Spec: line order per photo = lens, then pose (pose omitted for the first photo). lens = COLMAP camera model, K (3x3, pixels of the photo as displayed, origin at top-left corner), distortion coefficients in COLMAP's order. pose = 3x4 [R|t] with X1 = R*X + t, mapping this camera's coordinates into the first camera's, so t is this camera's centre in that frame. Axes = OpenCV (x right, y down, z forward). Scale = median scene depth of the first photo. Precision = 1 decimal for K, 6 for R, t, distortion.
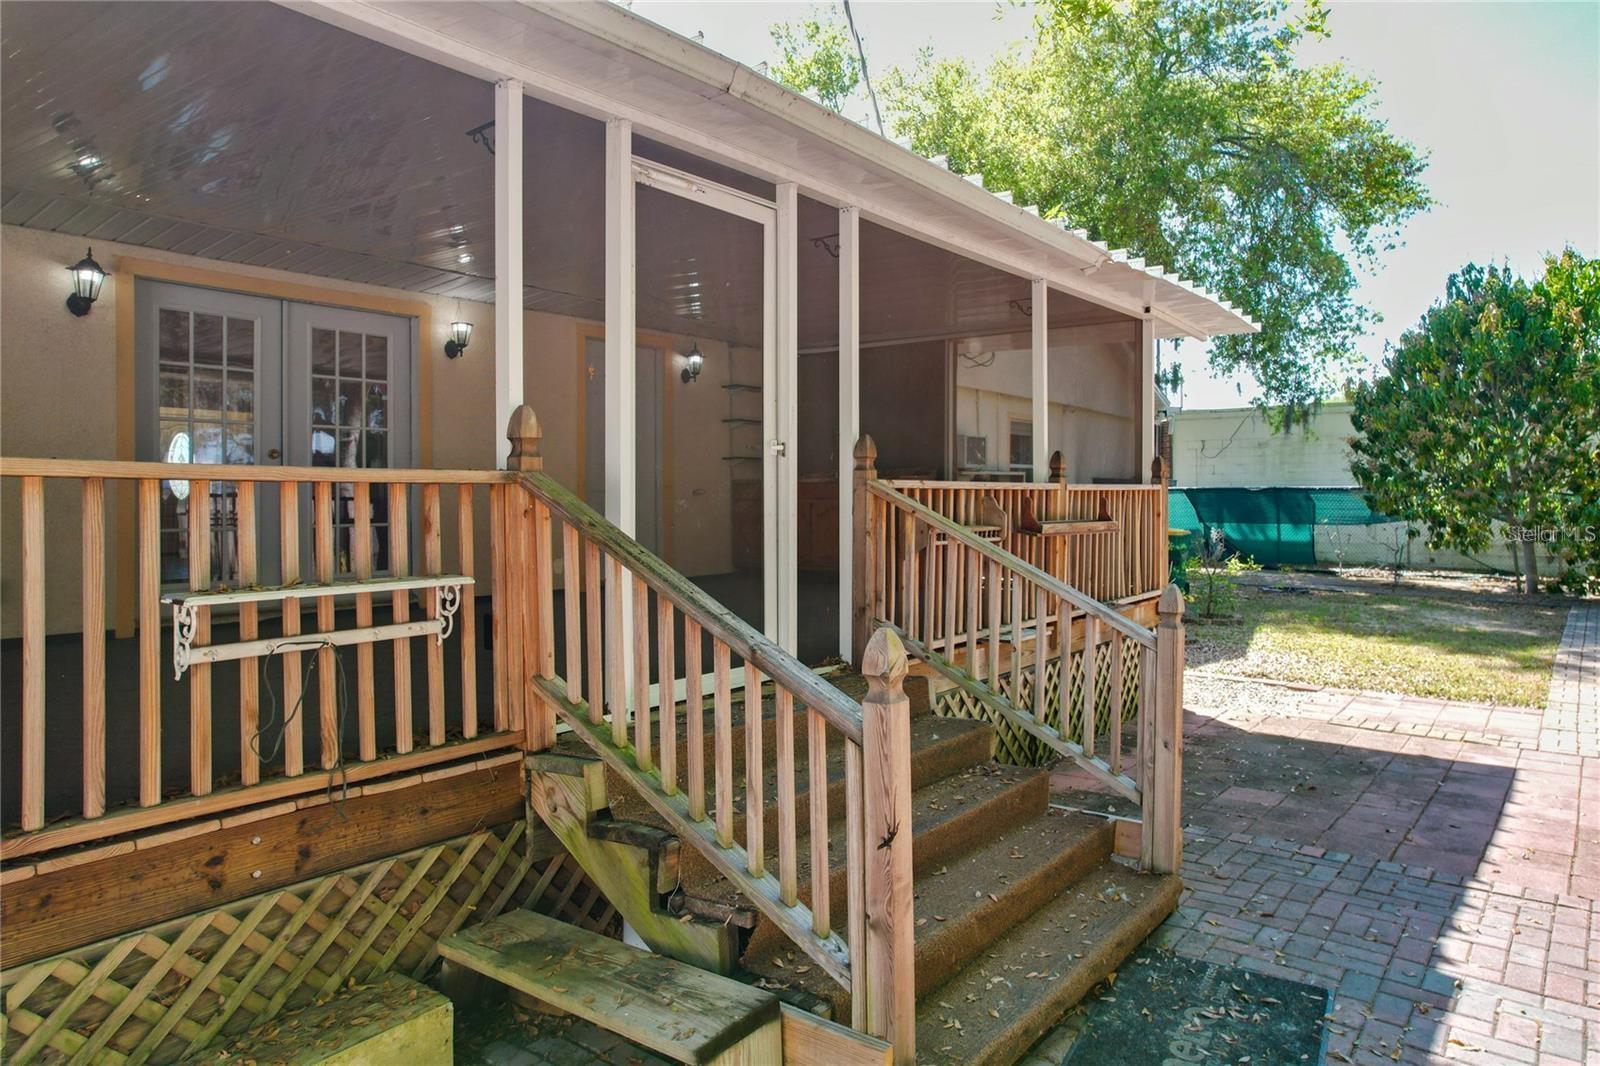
lens RADIAL K [[1015.7, 0, 790.7], [0, 1015.7, 508.1], [0, 0, 1]] dist [-0.041244, 0.052179]
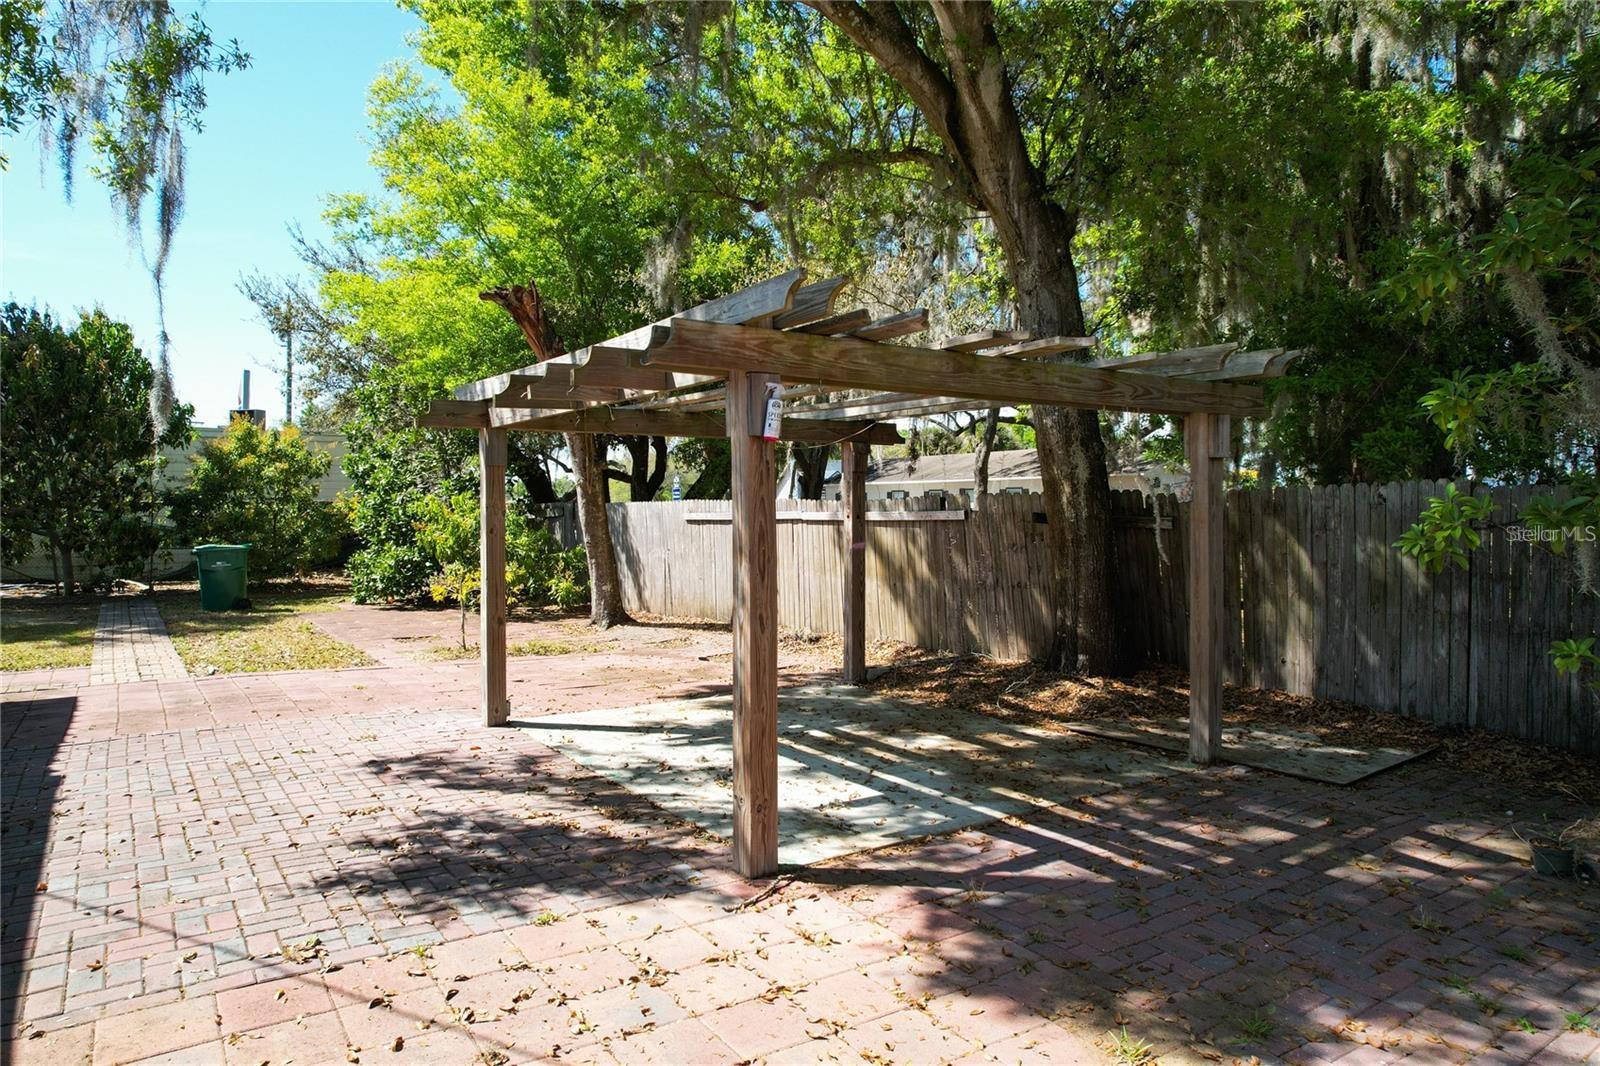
lens RADIAL K [[1015.7, 0, 790.7], [0, 1015.7, 508.1], [0, 0, 1]] dist [-0.041244, 0.052179]
pose [[0.301112, 0.010762, 0.953528, -0.140562], [0.006652, 0.999888, -0.013386, 0.004236], [-0.953566, 0.010374, 0.301007, -0.164883]]
